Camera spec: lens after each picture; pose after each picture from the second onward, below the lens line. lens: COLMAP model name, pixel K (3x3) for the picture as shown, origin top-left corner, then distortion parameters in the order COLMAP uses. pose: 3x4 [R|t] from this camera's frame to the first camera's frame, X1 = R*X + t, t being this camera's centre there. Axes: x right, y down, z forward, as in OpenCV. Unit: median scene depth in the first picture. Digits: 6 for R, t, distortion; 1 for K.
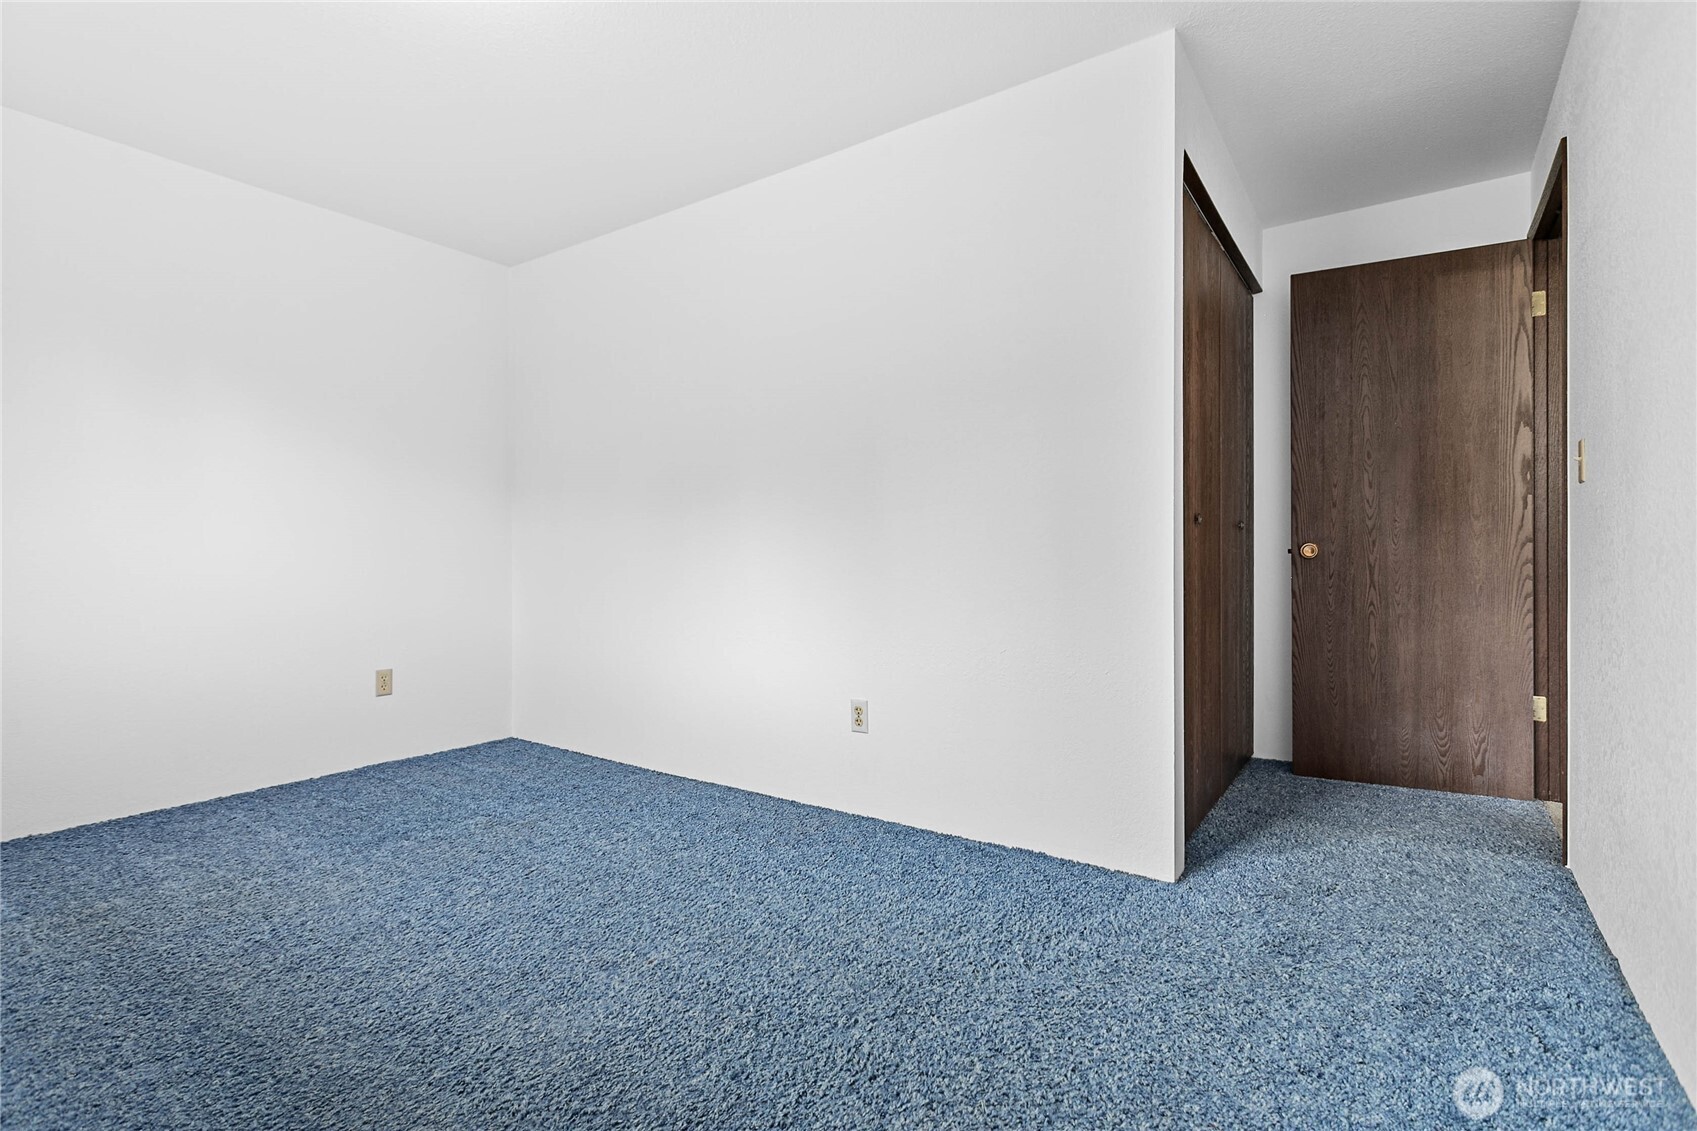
lens RADIAL K [[804.5, 0, 847.4], [0, 804.5, 551.7], [0, 0, 1]] dist [0.001207, 0.000375]
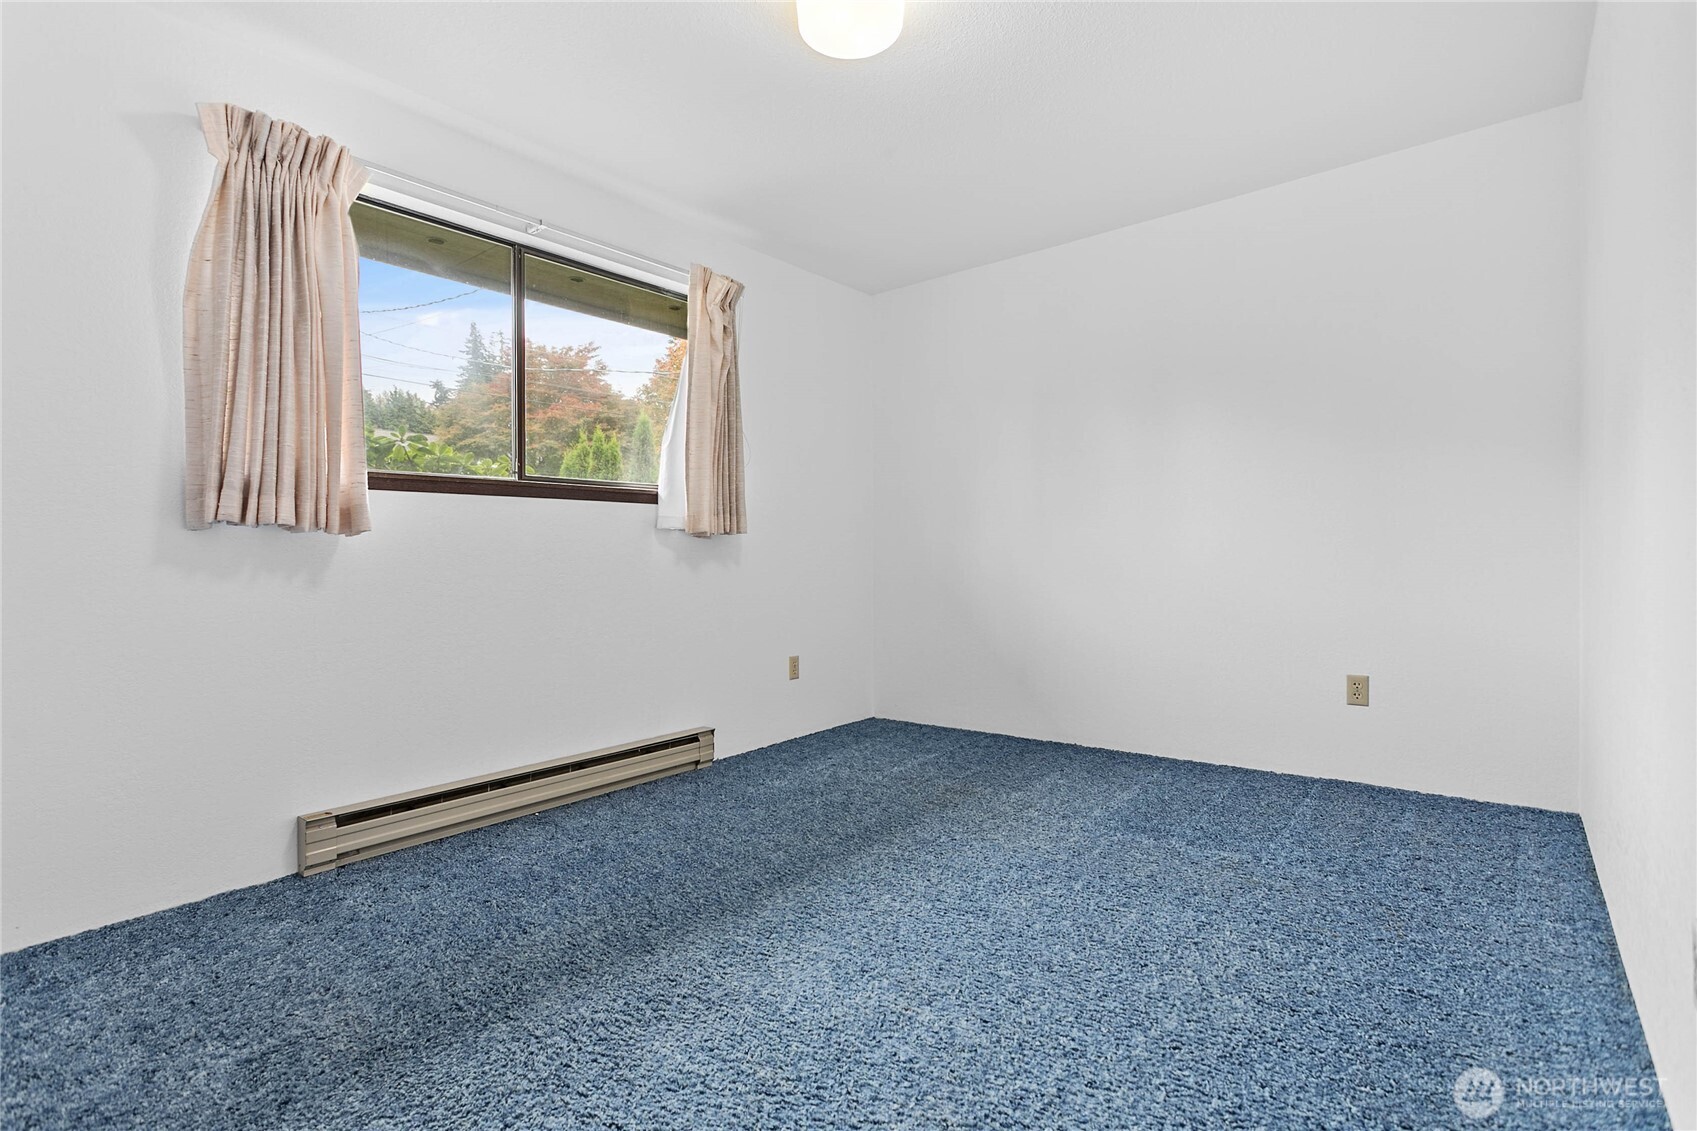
lens RADIAL K [[804.5, 0, 847.4], [0, 804.5, 551.7], [0, 0, 1]] dist [0.001207, 0.000375]
pose [[-0.072959, -0.001463, -0.997334, 0.463515], [0.027493, 0.999616, -0.003478, -0.000190], [0.996956, -0.027674, -0.072891, 0.710524]]
